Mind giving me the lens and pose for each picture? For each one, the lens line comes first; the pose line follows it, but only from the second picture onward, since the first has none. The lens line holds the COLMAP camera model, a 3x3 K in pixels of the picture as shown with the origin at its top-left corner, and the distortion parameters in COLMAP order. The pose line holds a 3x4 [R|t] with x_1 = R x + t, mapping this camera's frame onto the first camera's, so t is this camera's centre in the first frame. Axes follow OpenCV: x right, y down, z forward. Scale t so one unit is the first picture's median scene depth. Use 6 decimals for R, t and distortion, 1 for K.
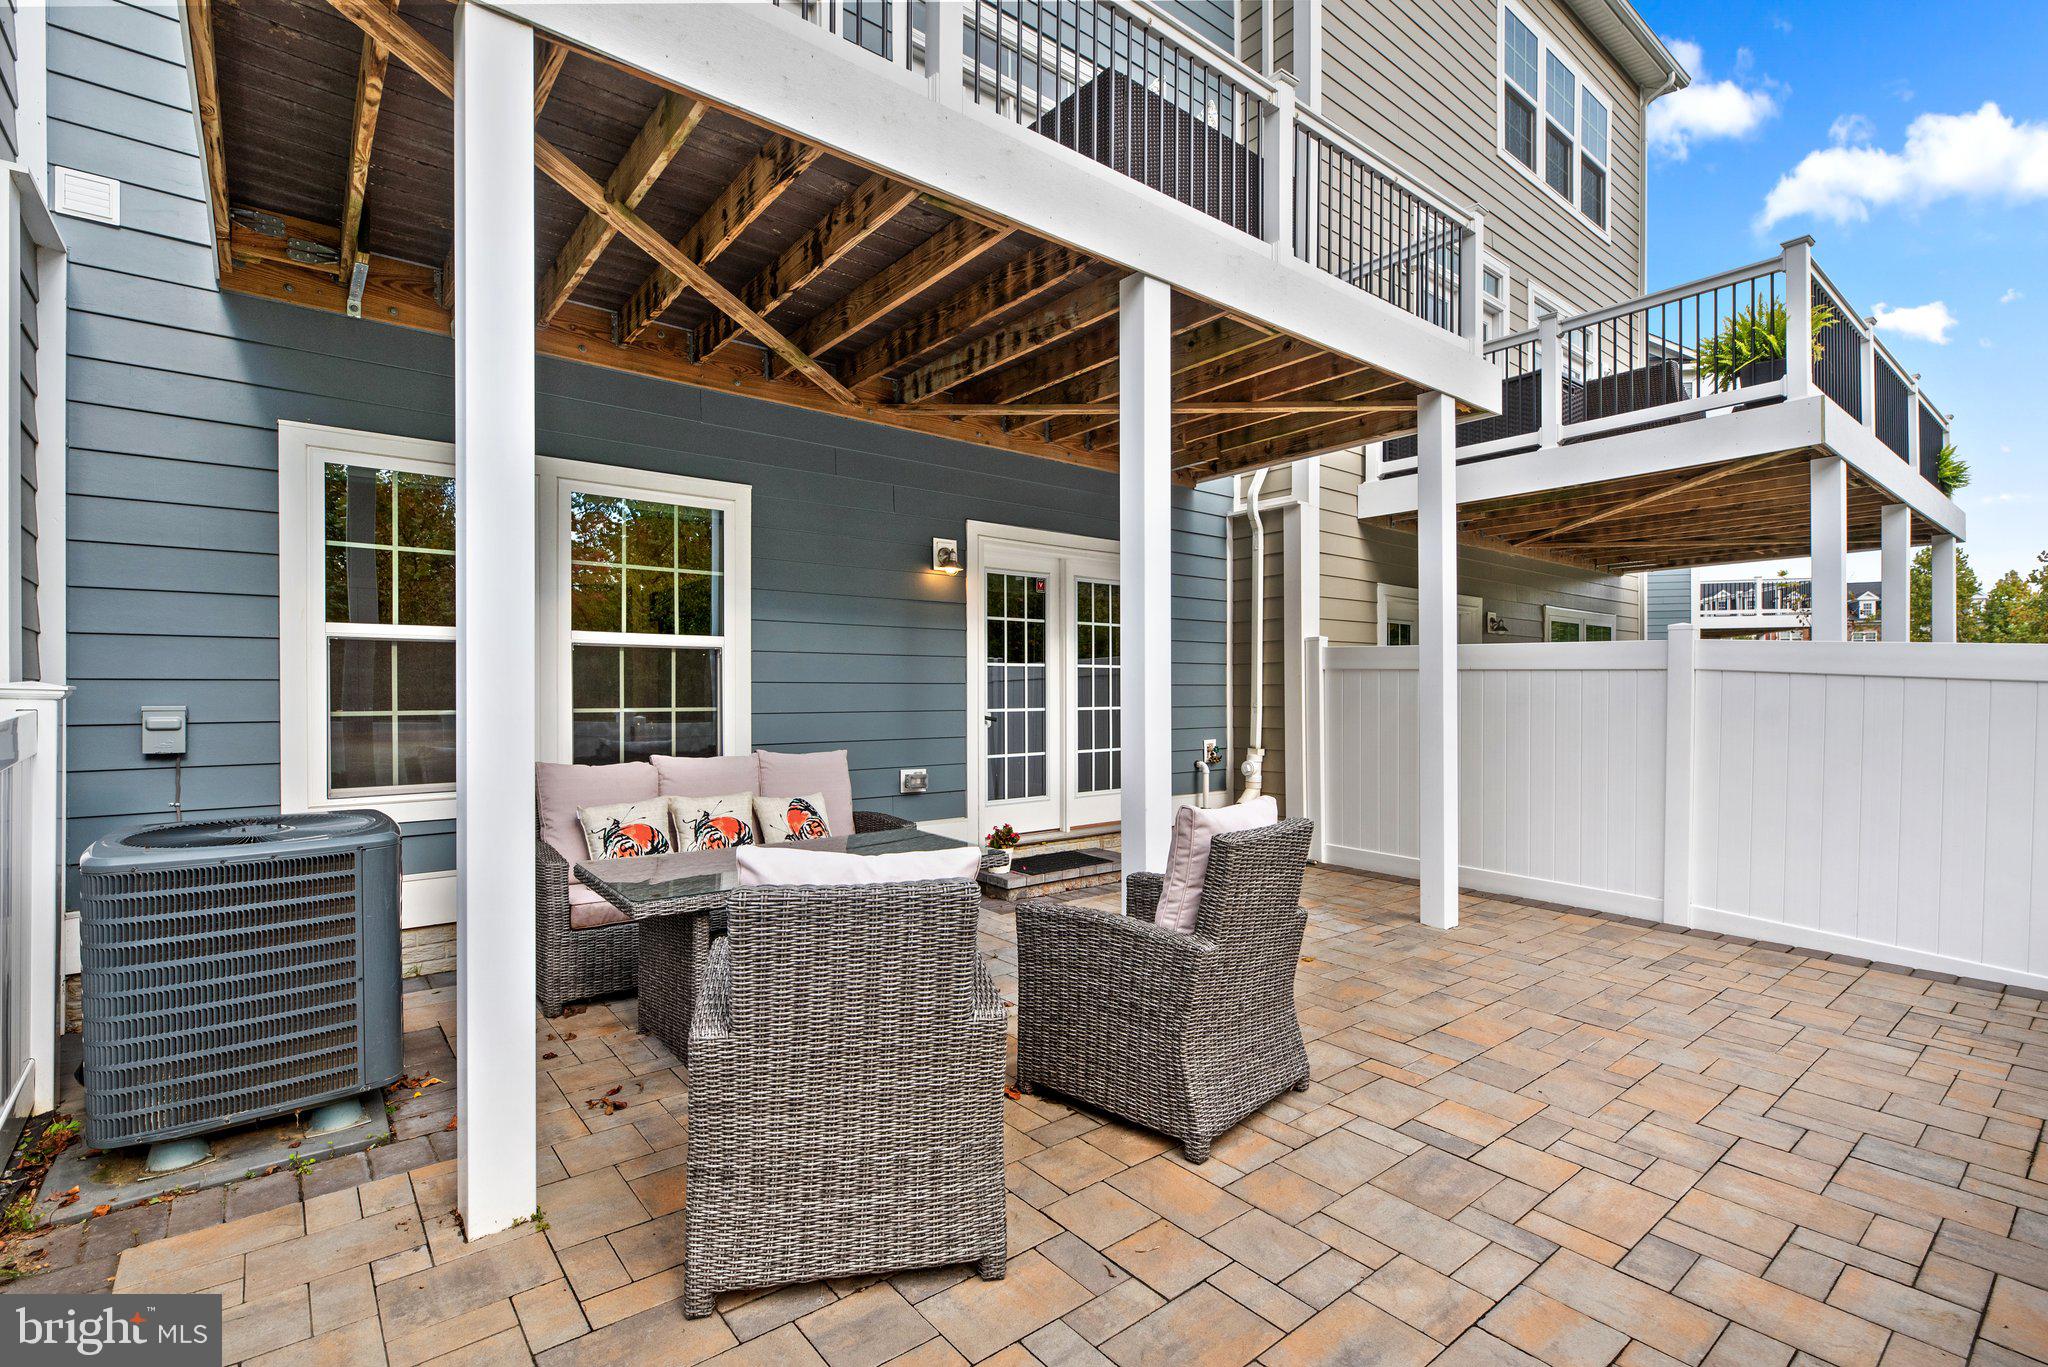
lens RADIAL K [[928.4, 0, 1024.0], [0, 928.4, 683.5], [0, 0, 1]] dist [0.000413, 0.000178]
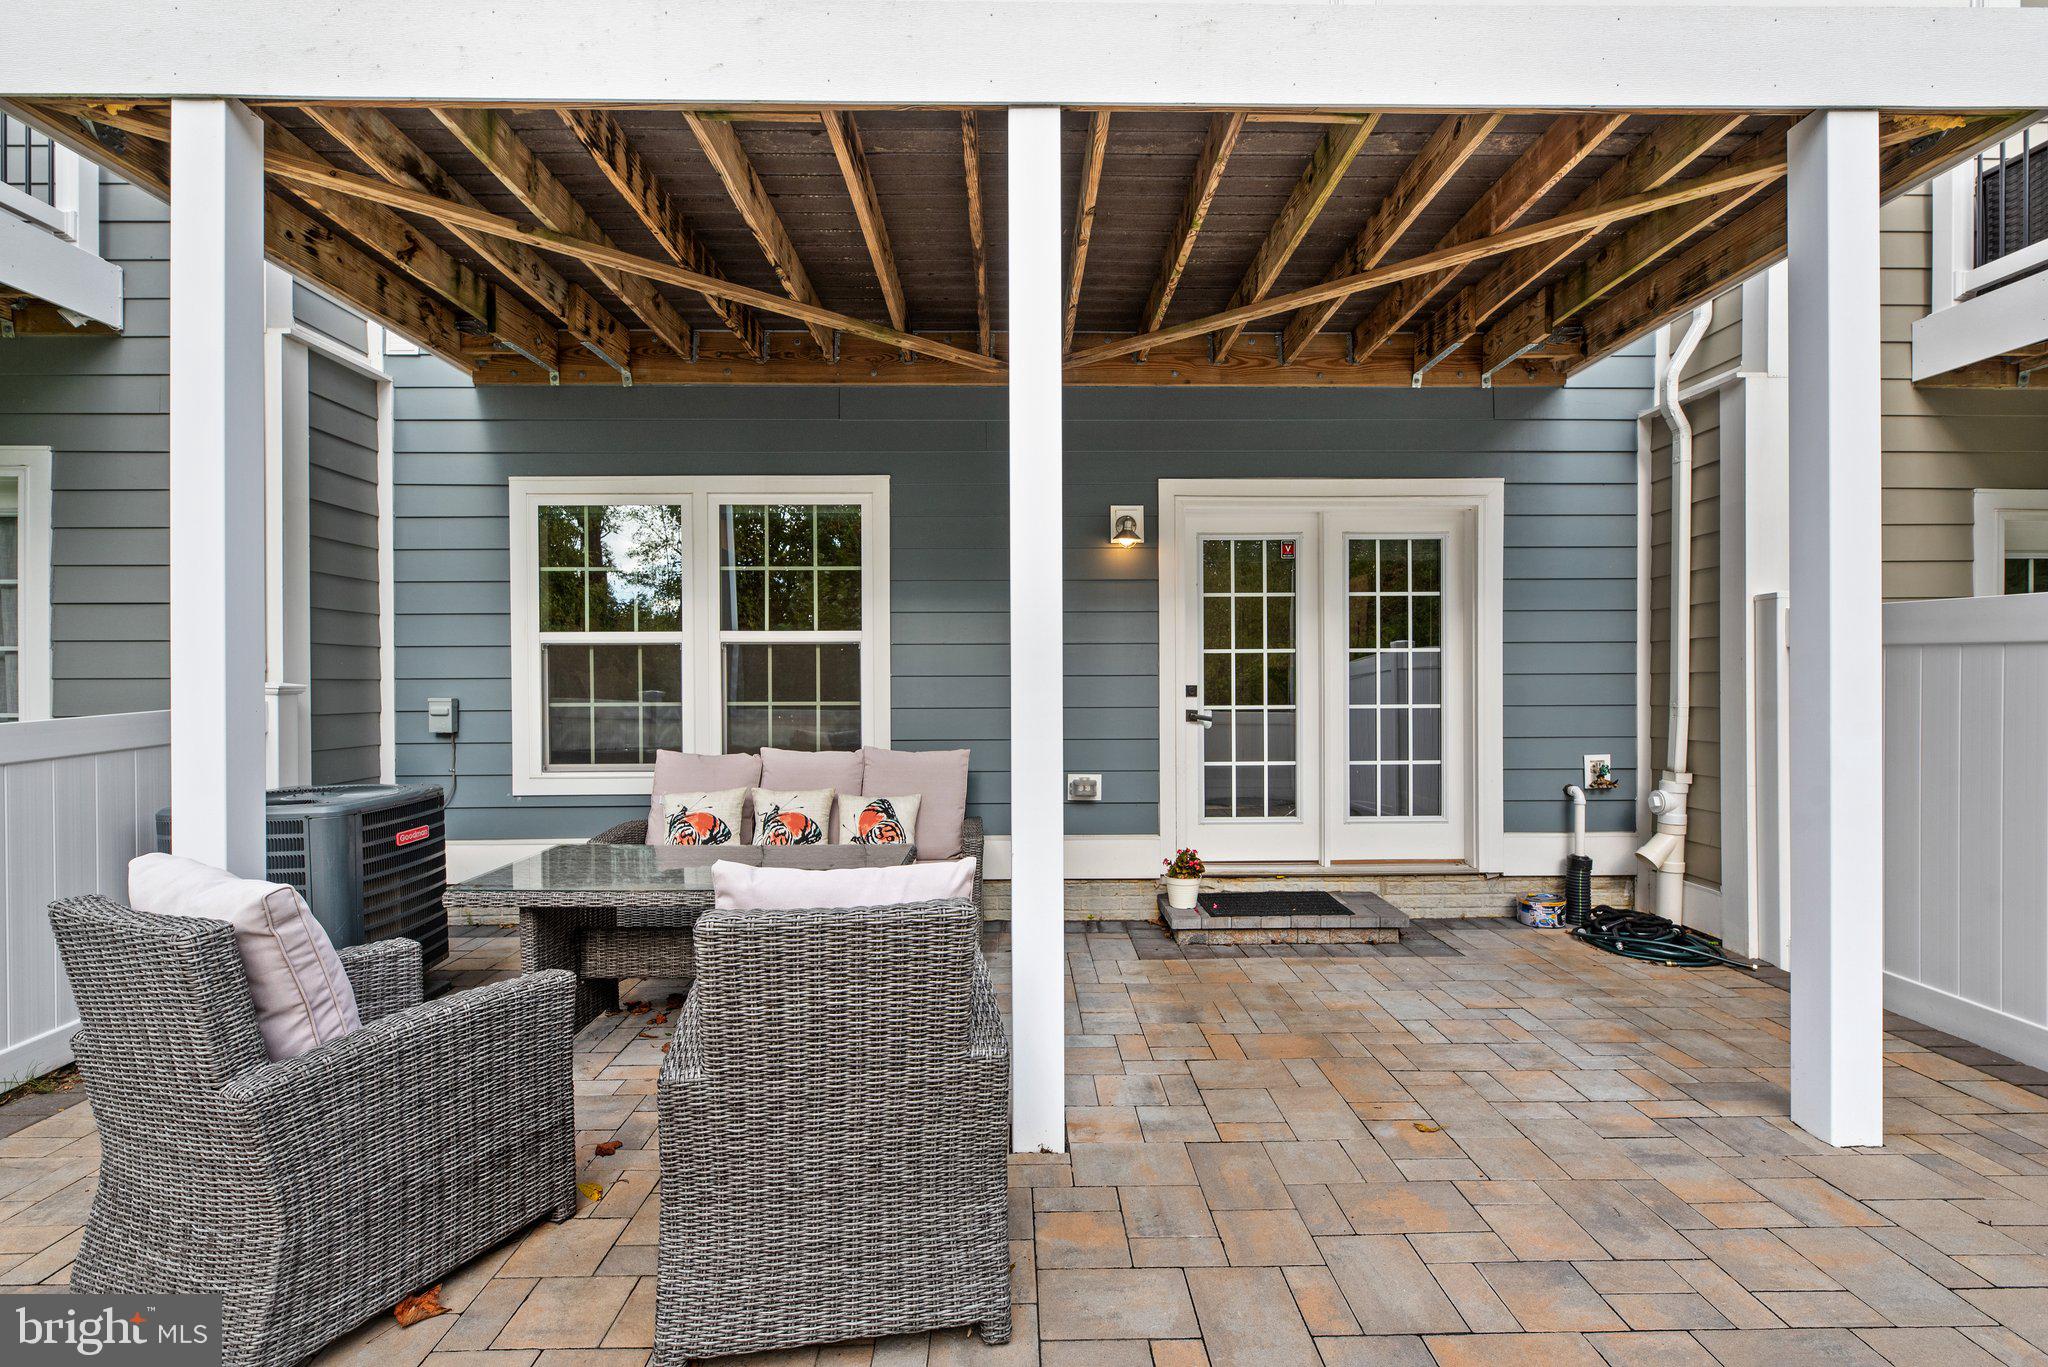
lens RADIAL K [[920.1, 0, 1024.0], [0, 920.1, 683.5], [0, 0, 1]] dist [0.001532, 0.000284]
pose [[0.790079, 0.000451, -0.613005, 0.387840], [0.008312, 0.999900, 0.011449, -0.003650], [0.612948, -0.014140, 0.789996, 0.299254]]
